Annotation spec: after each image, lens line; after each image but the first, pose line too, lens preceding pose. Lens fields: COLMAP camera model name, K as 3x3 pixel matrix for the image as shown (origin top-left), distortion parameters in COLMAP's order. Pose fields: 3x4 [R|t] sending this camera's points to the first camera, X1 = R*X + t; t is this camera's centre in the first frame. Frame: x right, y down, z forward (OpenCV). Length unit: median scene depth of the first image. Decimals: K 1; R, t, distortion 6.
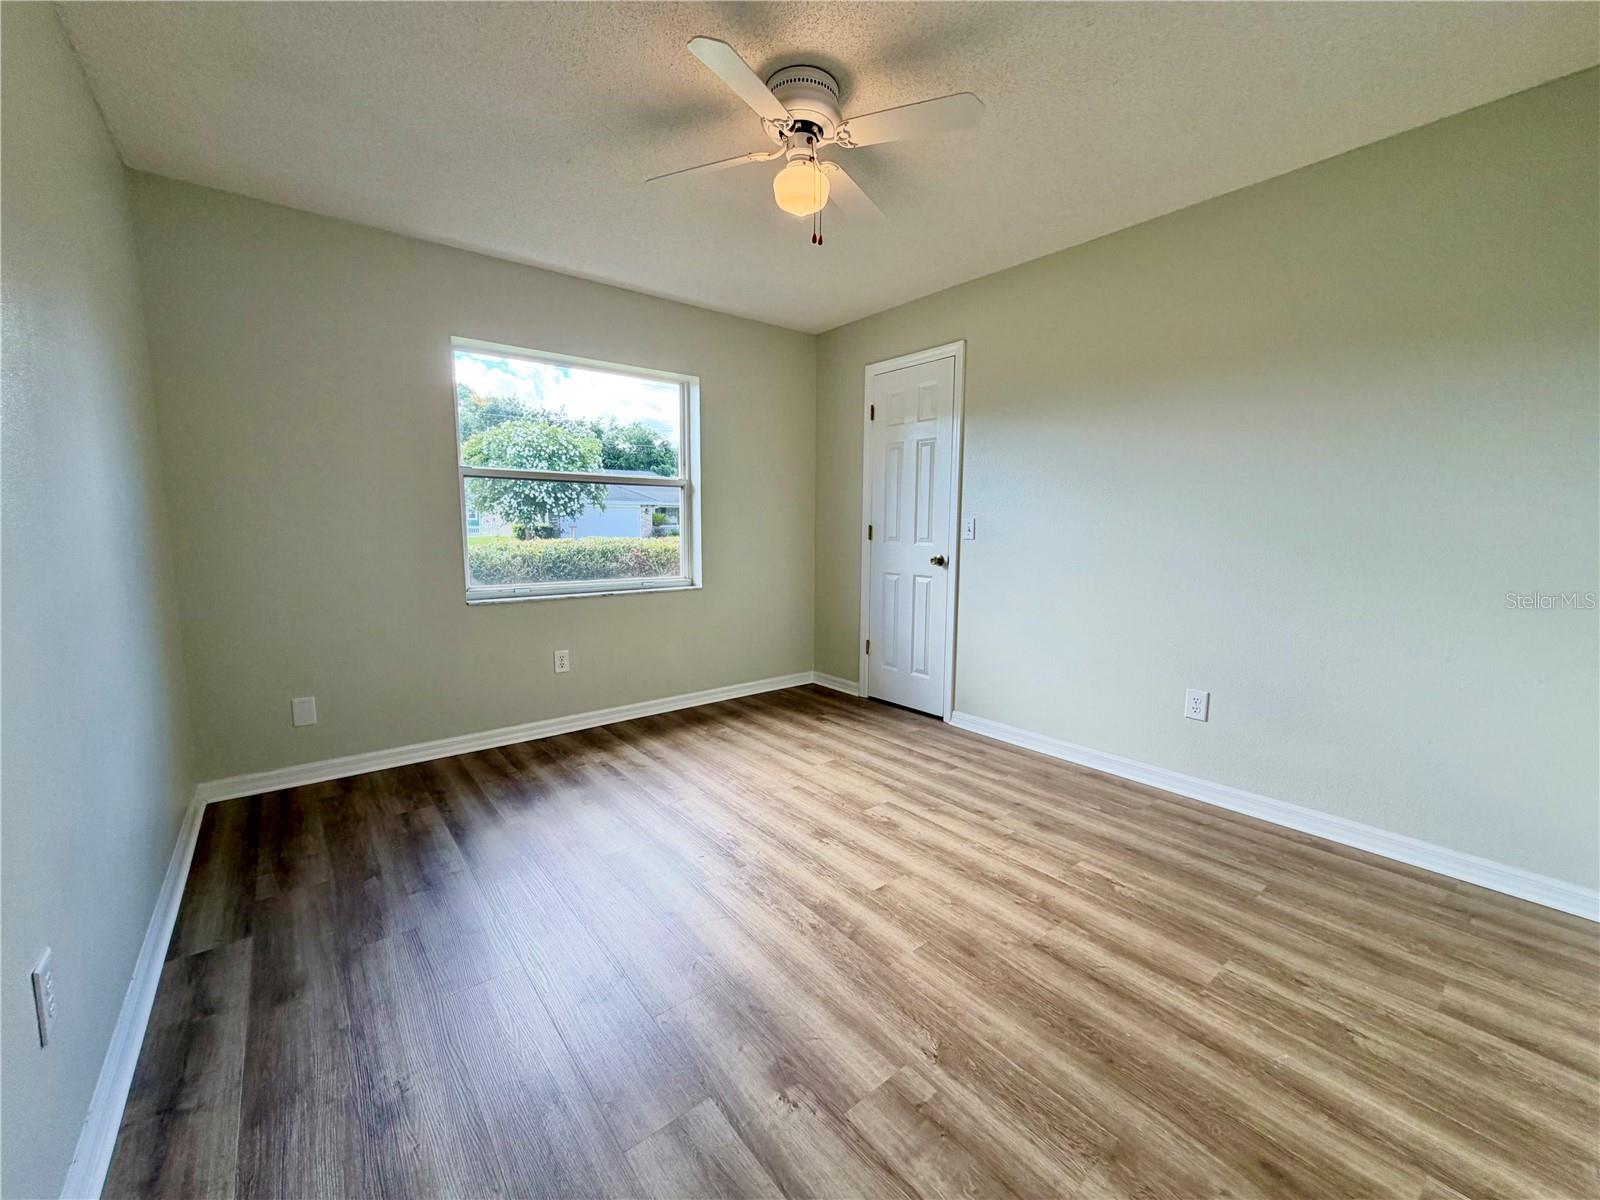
lens RADIAL K [[636.3, 0, 793.1], [0, 636.3, 603.1], [0, 0, 1]] dist [-0.002240, 0.000451]
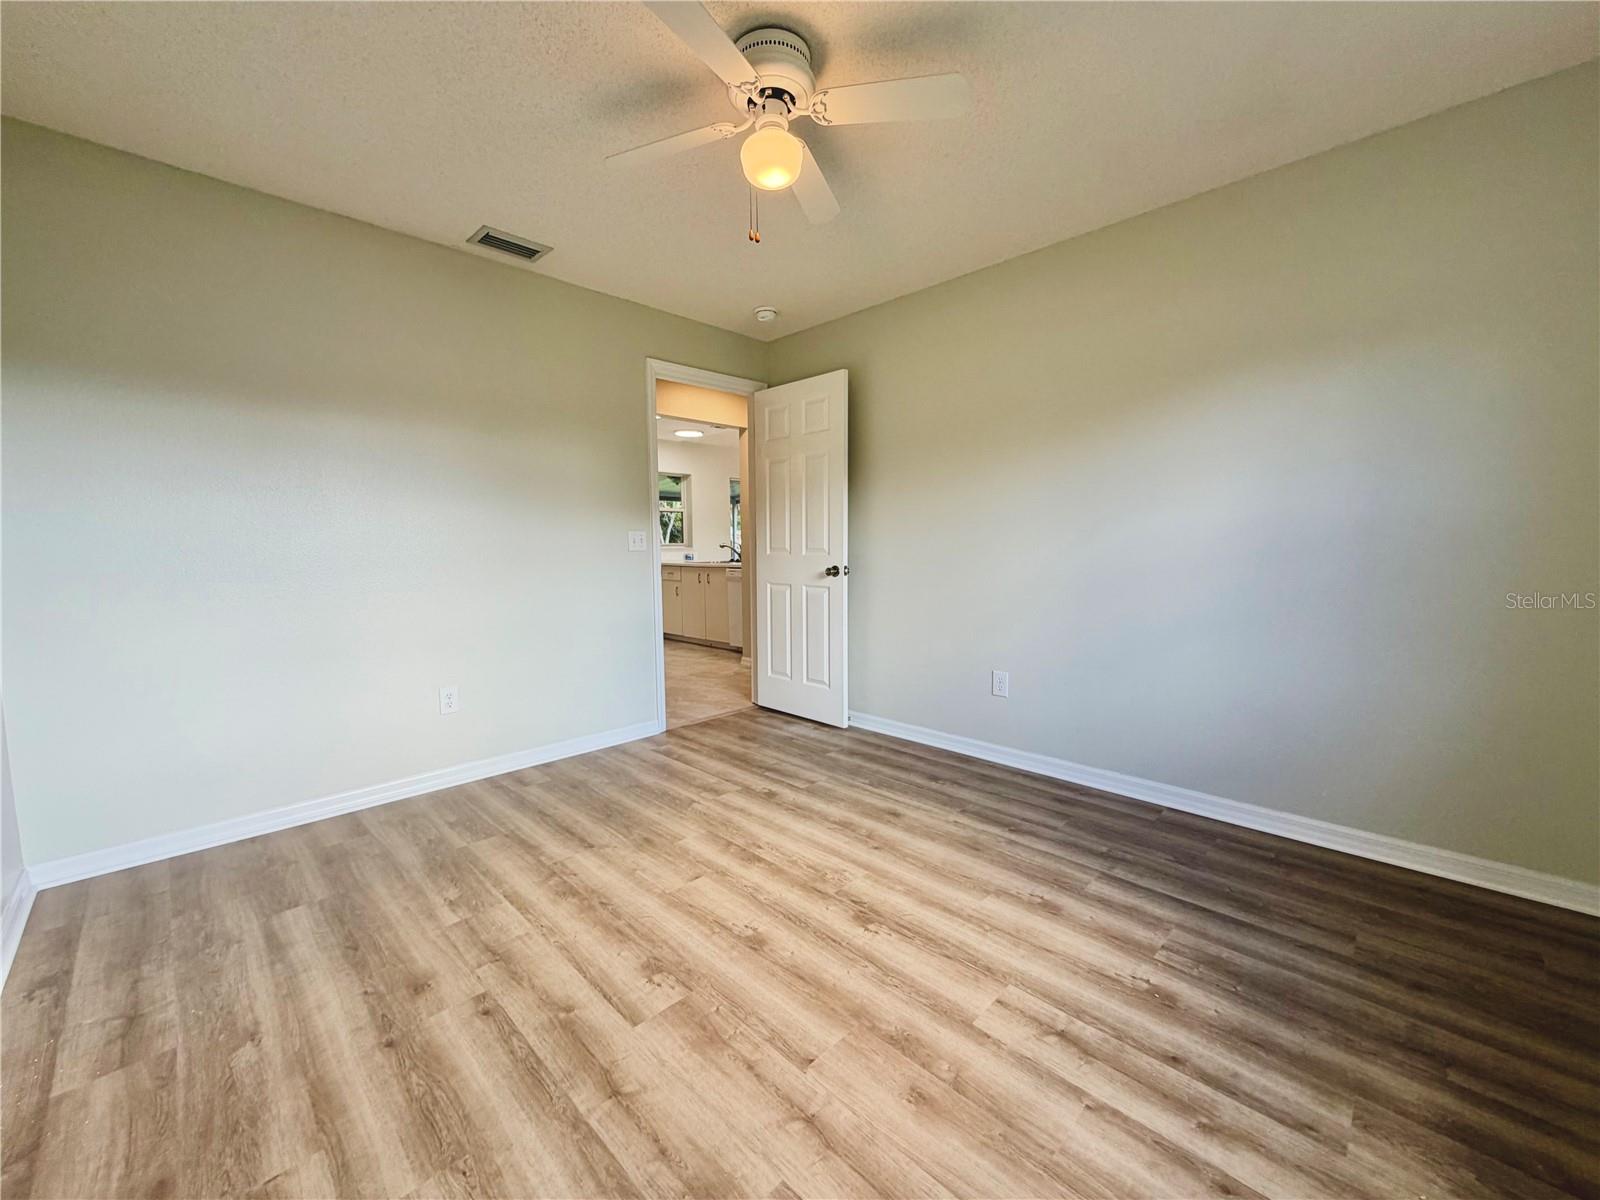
lens RADIAL K [[636.3, 0, 793.1], [0, 636.3, 603.1], [0, 0, 1]] dist [-0.002240, 0.000451]
pose [[-0.993811, 0.013410, -0.110275, 0.085480], [-0.010862, 0.976200, 0.216600, -0.209115], [0.110556, 0.216457, -0.970012, 1.832632]]
